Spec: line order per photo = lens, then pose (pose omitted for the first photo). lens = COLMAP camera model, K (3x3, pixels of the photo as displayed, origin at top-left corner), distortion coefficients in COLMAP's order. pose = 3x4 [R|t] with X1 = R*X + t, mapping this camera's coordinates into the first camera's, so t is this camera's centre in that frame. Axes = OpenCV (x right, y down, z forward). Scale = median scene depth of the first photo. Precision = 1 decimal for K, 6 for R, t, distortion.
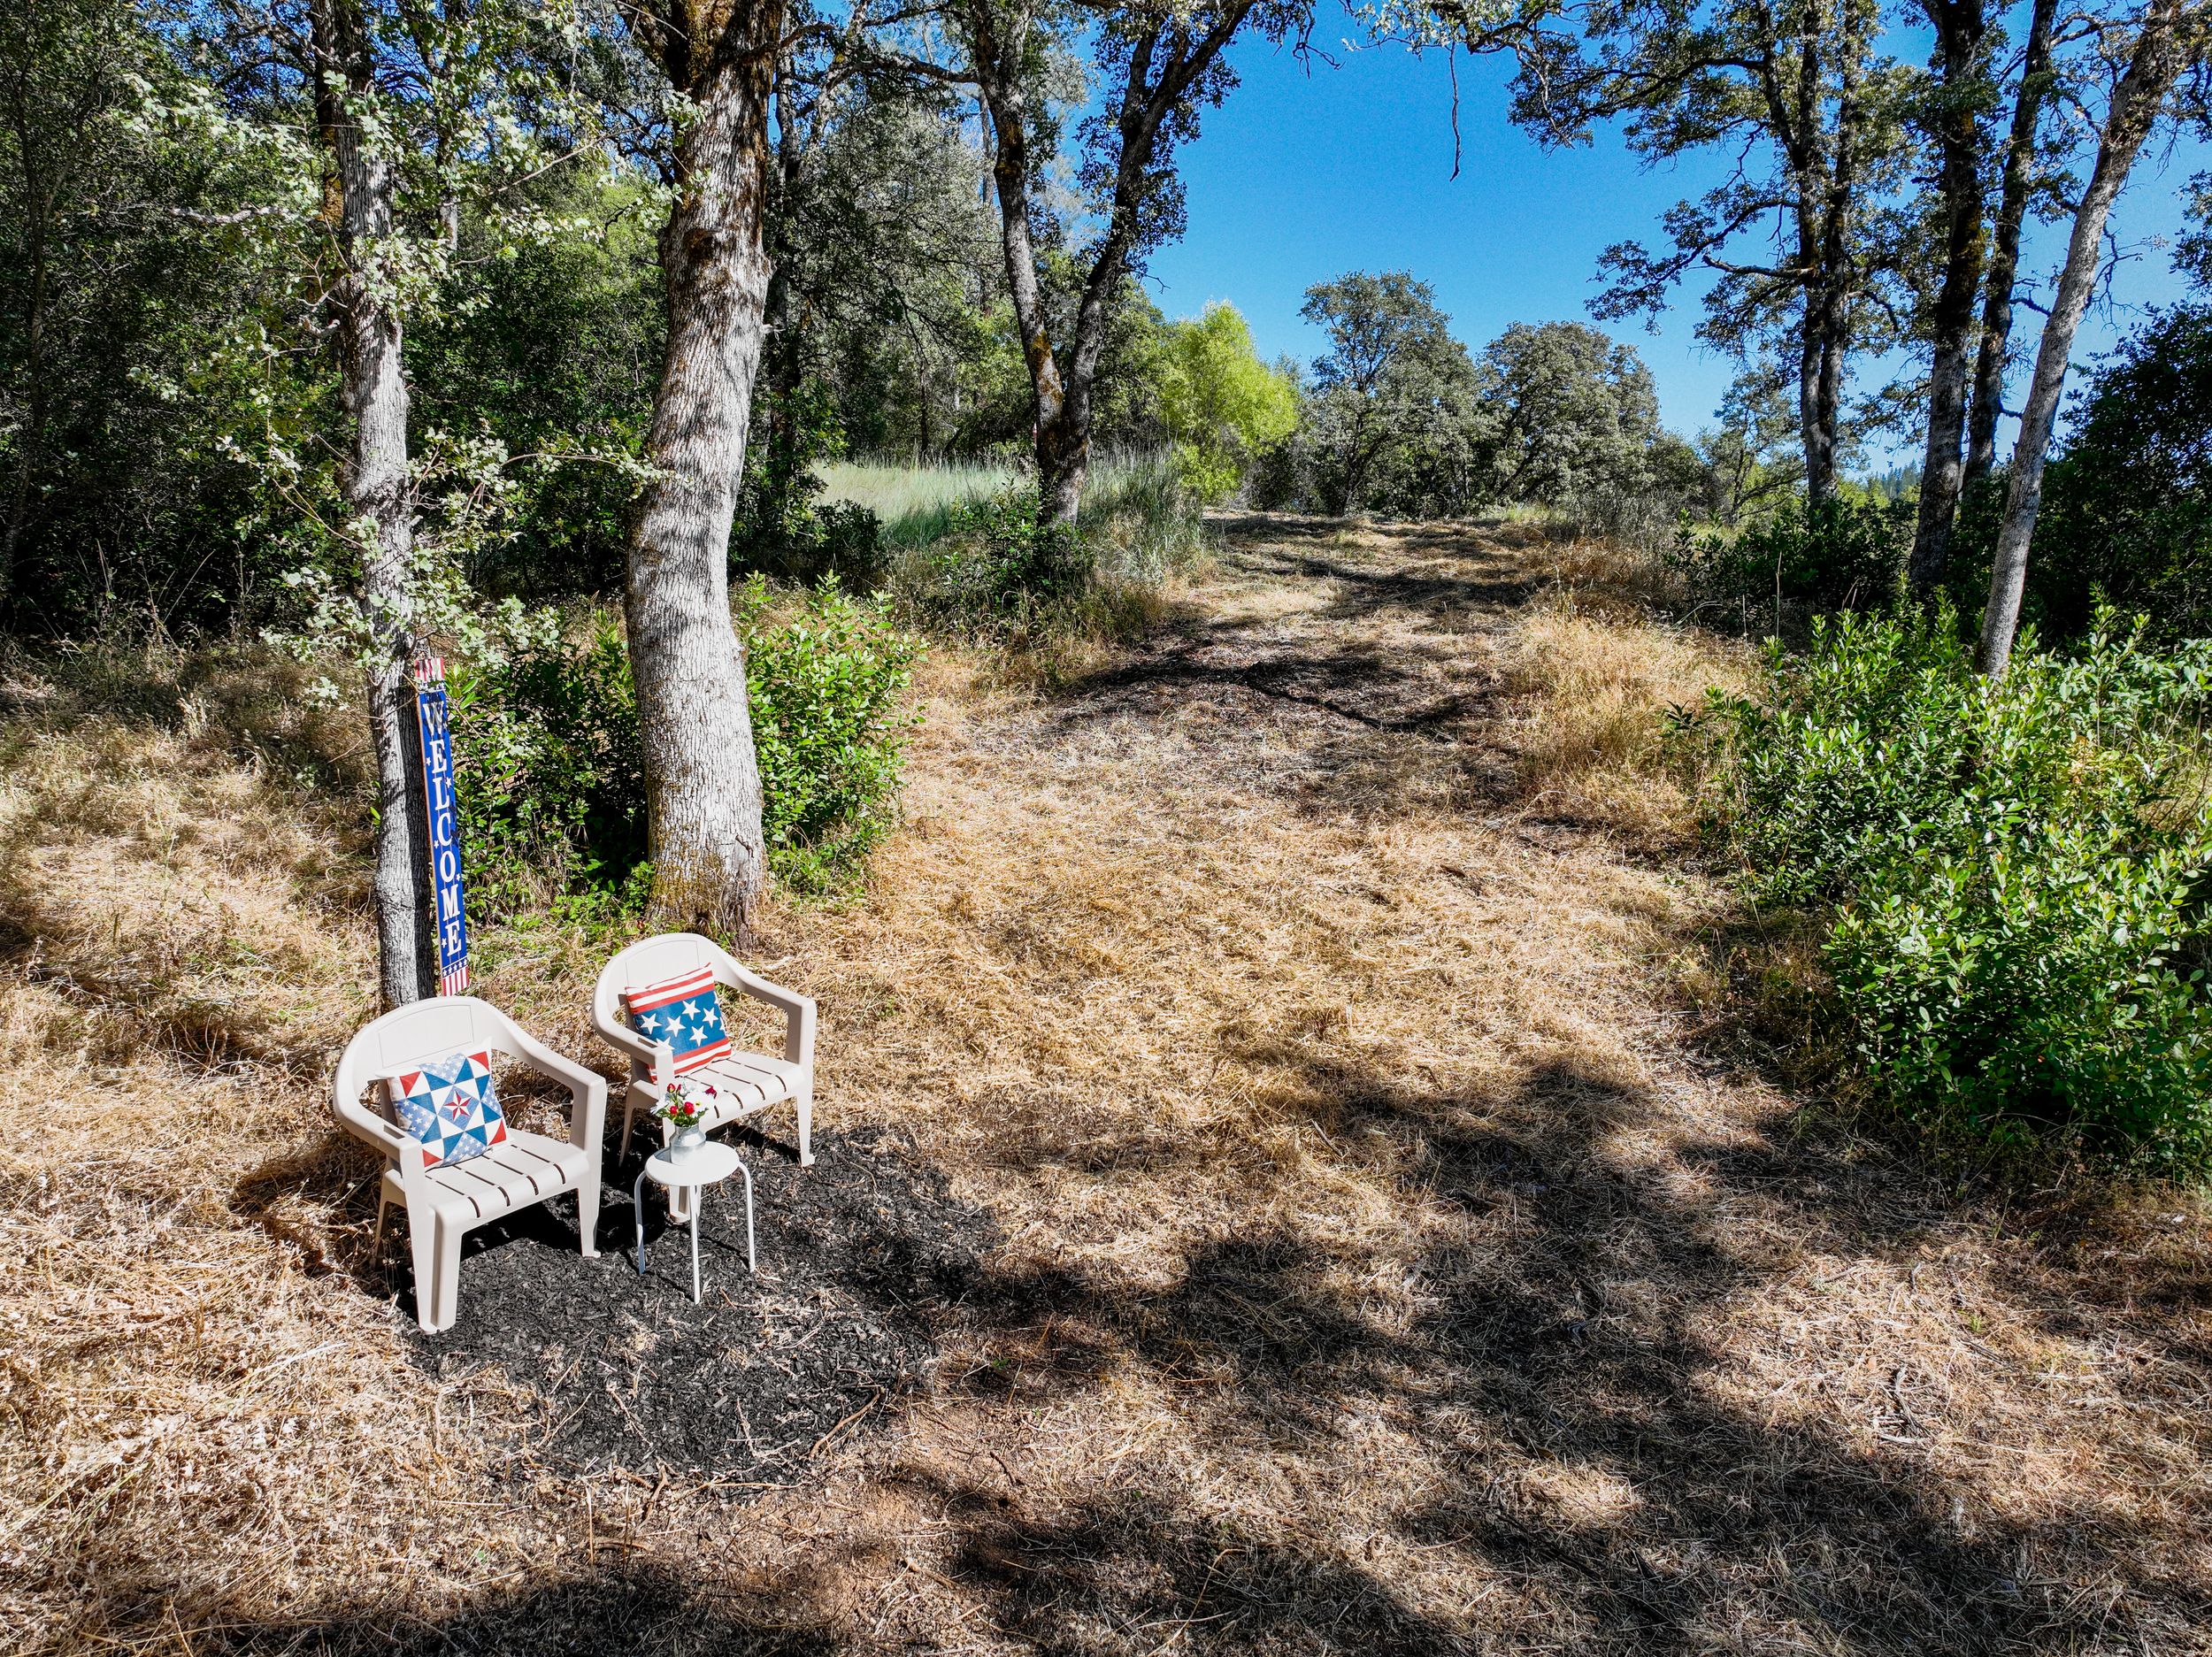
lens RADIAL K [[1557.3, 0, 1108.9], [0, 1557.3, 830.1], [0, 0, 1]] dist [-0.002931, 0.022196]
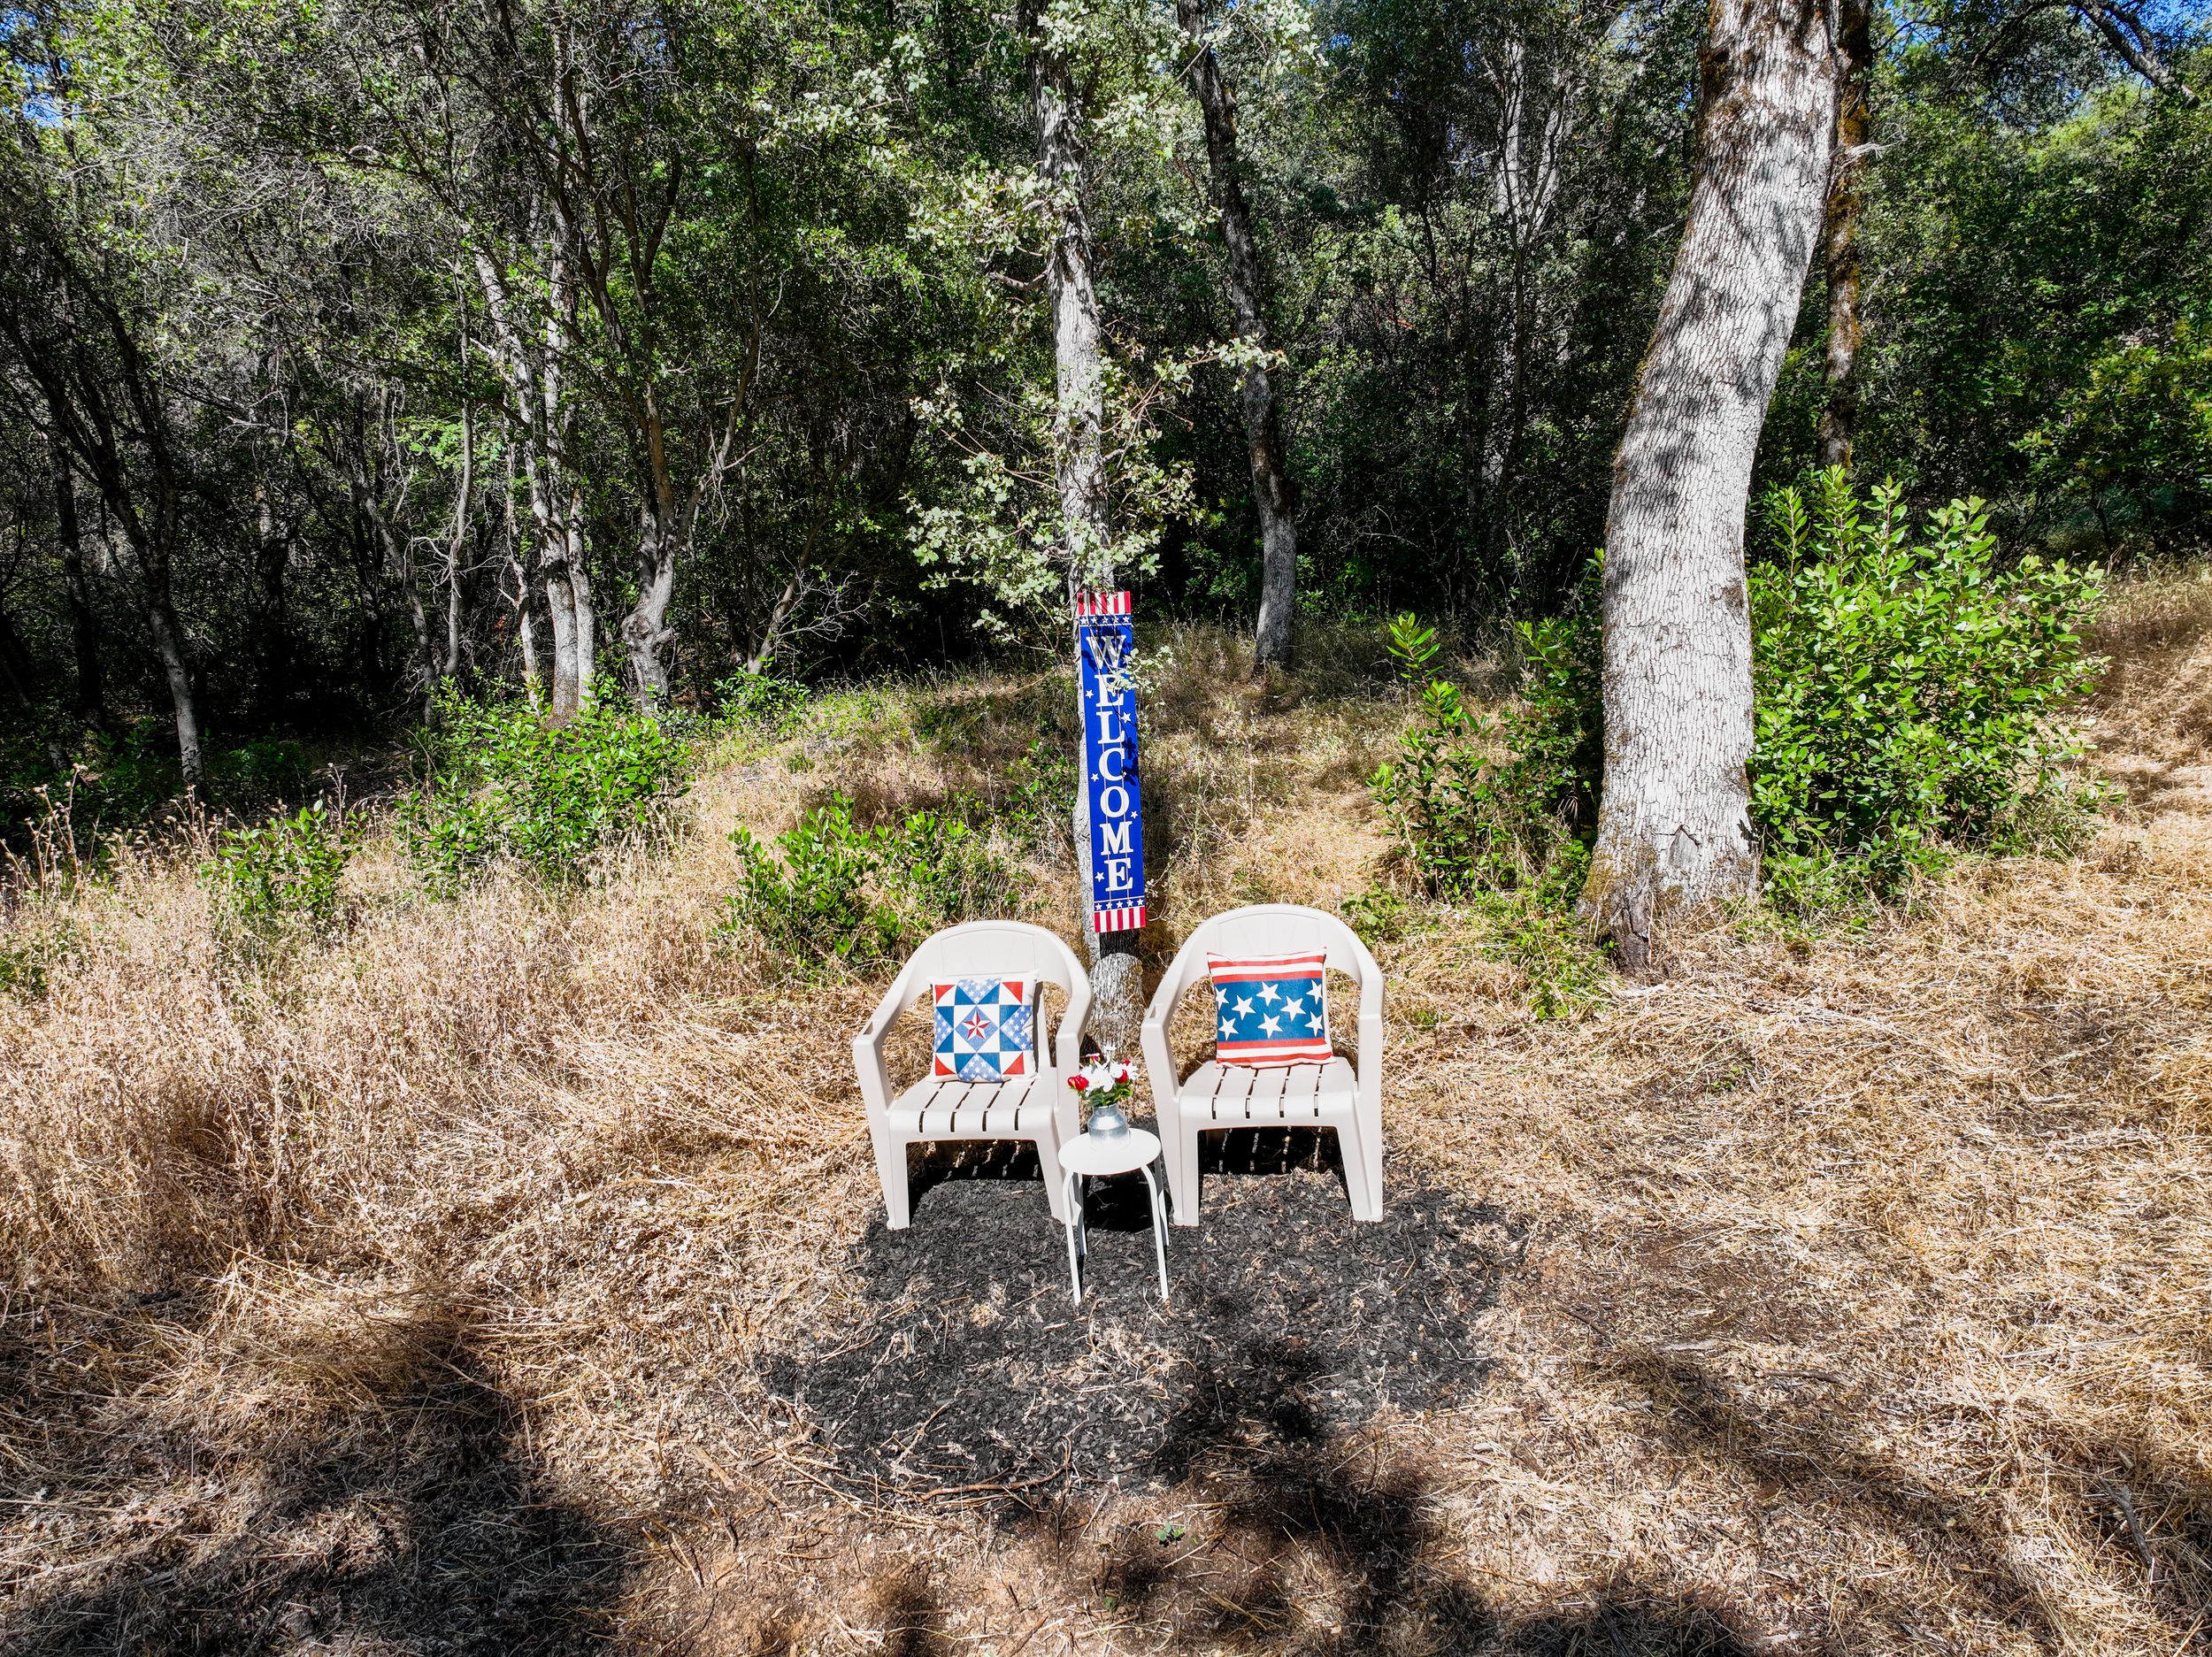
lens RADIAL K [[1557.3, 0, 1108.6], [0, 1557.3, 822.6], [0, 0, 1]] dist [-0.002931, 0.022196]
pose [[0.431629, 0.080703, -0.898434, 0.497752], [-0.095919, 0.994449, 0.043246, -0.006552], [0.896937, 0.067510, 0.436974, 0.601206]]
